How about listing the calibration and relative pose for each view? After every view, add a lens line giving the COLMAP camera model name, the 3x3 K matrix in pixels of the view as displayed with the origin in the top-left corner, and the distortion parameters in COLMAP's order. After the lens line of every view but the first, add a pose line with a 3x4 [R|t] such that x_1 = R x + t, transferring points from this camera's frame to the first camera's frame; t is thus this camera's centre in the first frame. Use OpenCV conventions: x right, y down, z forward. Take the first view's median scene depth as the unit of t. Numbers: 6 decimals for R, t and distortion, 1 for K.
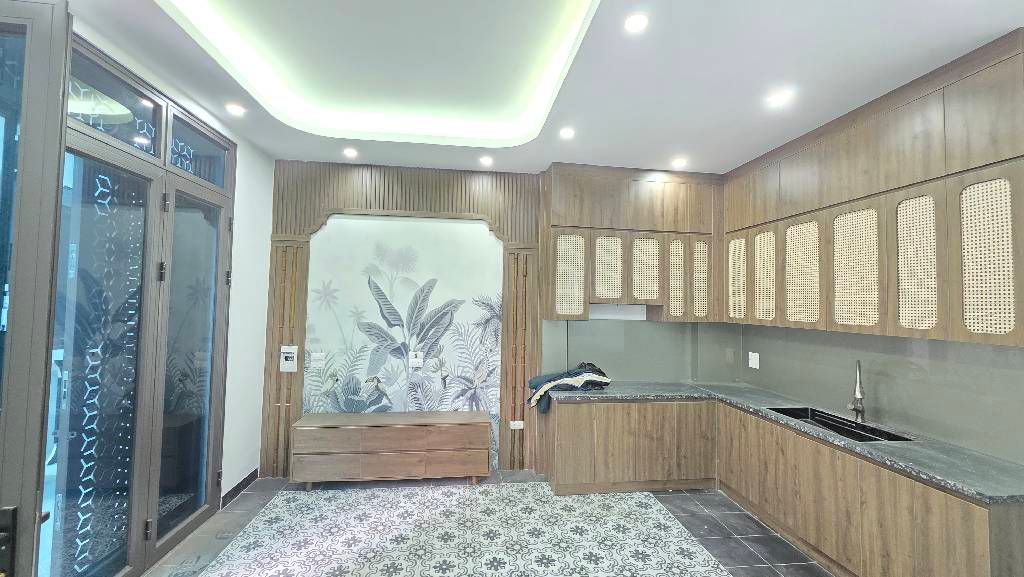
lens RADIAL K [[406.4, 0, 510.6], [0, 406.4, 285.7], [0, 0, 1]] dist [0.002696, -0.000803]
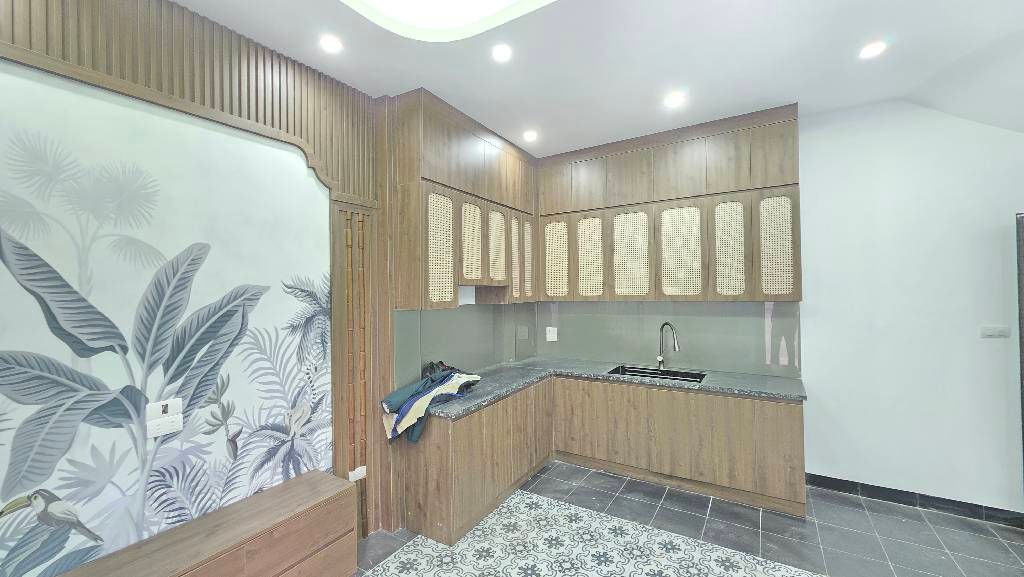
lens RADIAL K [[406.4, 0, 510.8], [0, 406.4, 285.7], [0, 0, 1]] dist [0.002696, -0.000803]
pose [[0.625656, -0.022367, 0.779778, -0.342273], [-0.000389, 0.999580, 0.028984, 0.019130], [-0.780099, -0.018437, 0.625385, 0.410146]]
